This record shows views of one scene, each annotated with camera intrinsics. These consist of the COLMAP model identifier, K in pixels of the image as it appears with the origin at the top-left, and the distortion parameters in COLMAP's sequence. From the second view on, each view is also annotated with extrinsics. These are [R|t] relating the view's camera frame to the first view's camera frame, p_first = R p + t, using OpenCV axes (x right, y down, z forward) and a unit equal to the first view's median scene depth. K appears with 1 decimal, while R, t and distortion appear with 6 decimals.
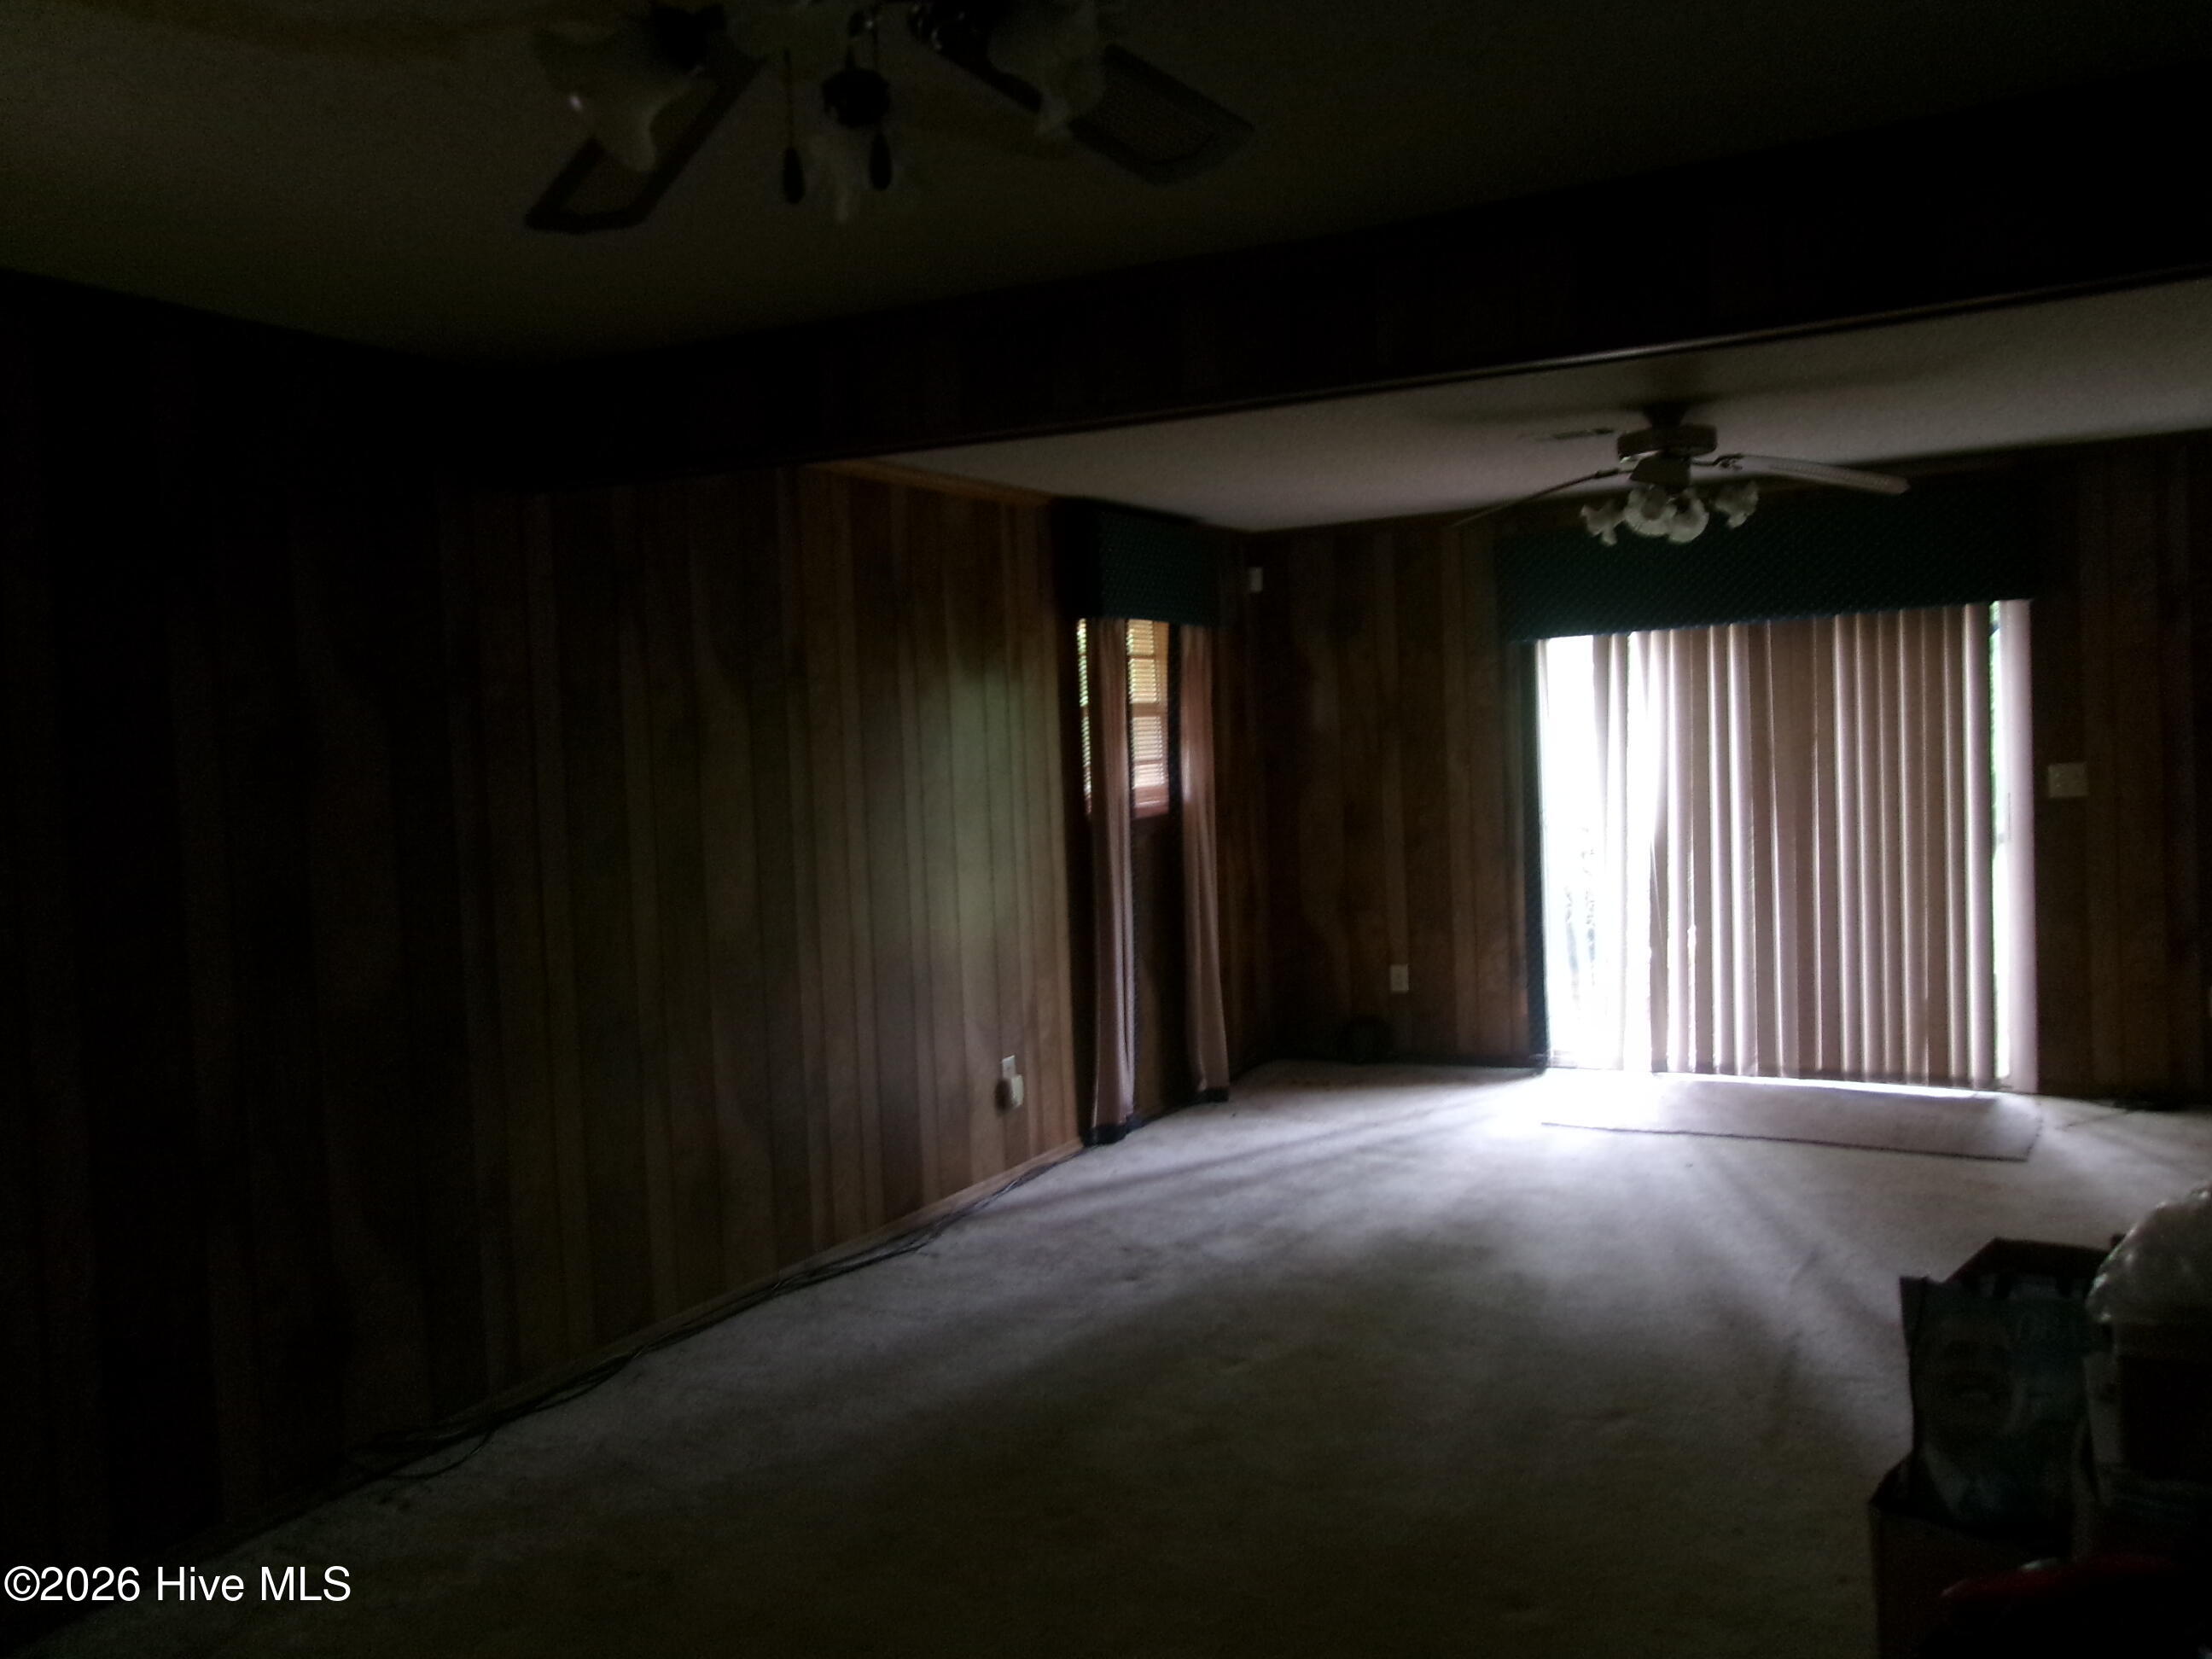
lens RADIAL K [[1717.3, 0, 1108.8], [0, 1717.3, 799.1], [0, 0, 1]] dist [-0.004121, -0.002364]
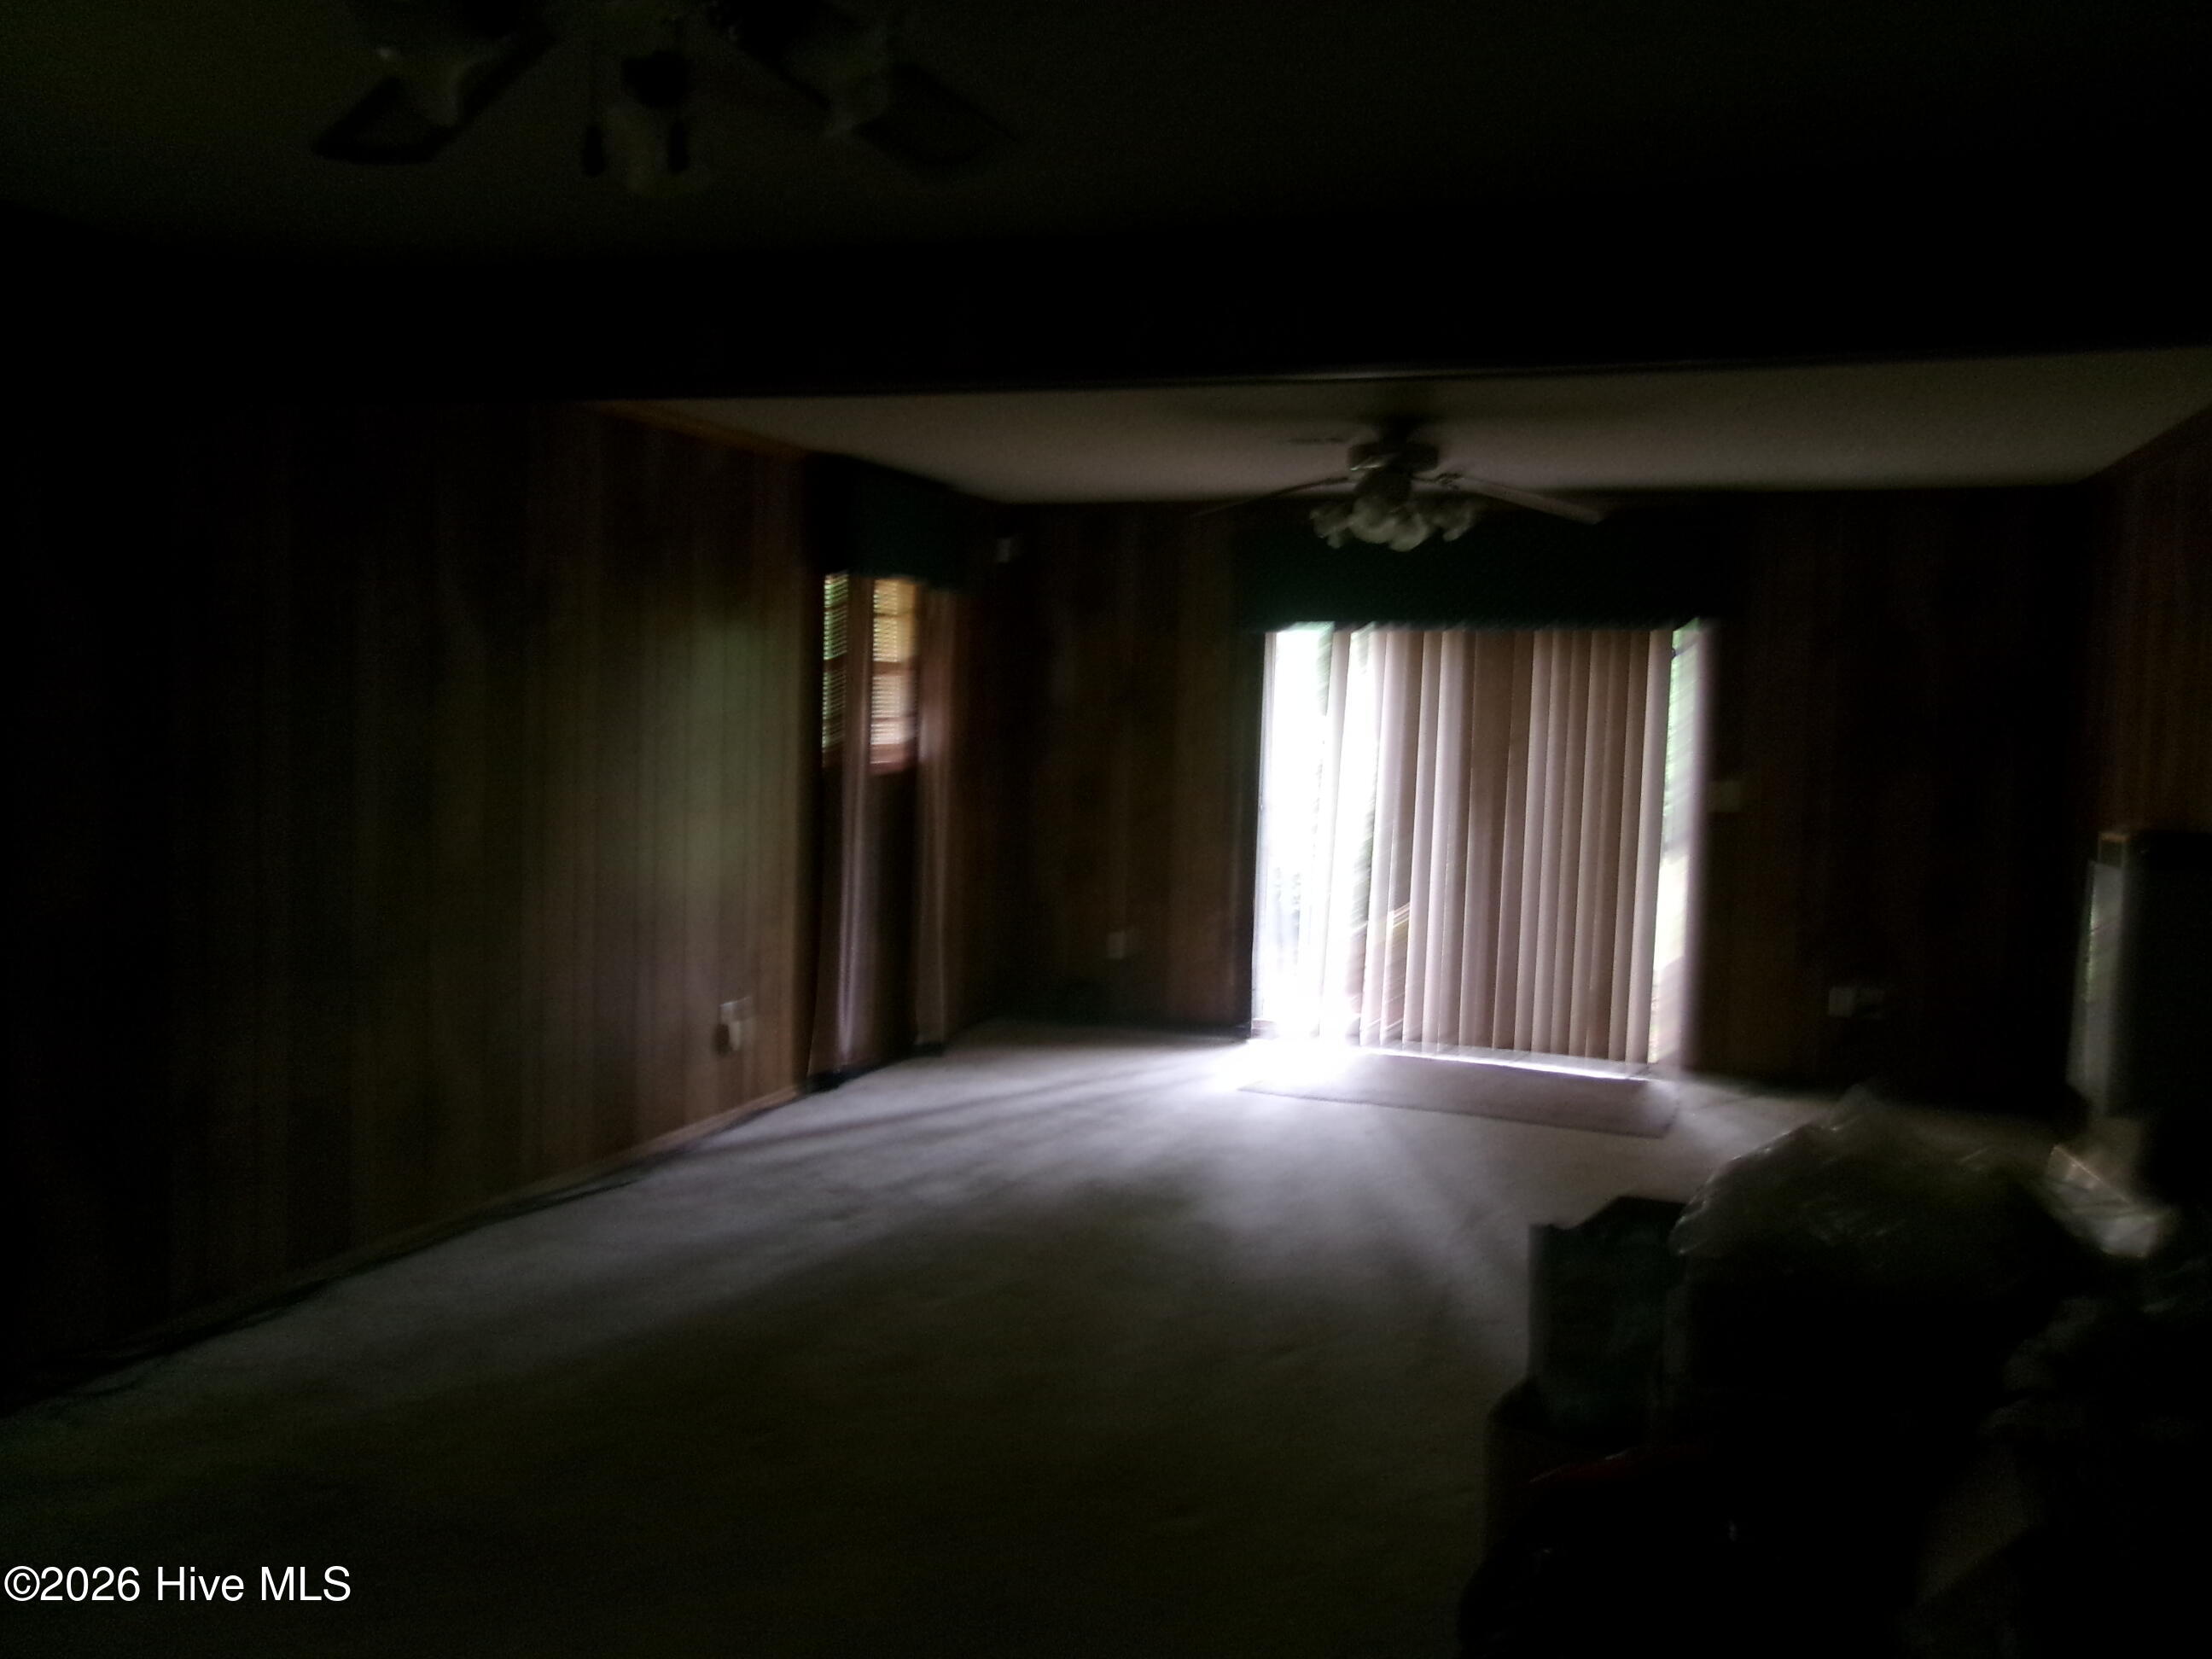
lens RADIAL K [[1885.6, 0, 1106.0], [0, 1885.6, 829.5], [0, 0, 1]] dist [-0.000340, 0.001797]
pose [[0.987400, 0.062240, 0.145491, -0.008194], [-0.066972, 0.997366, 0.027847, 0.003683], [-0.143374, -0.037240, 0.988968, -0.135303]]
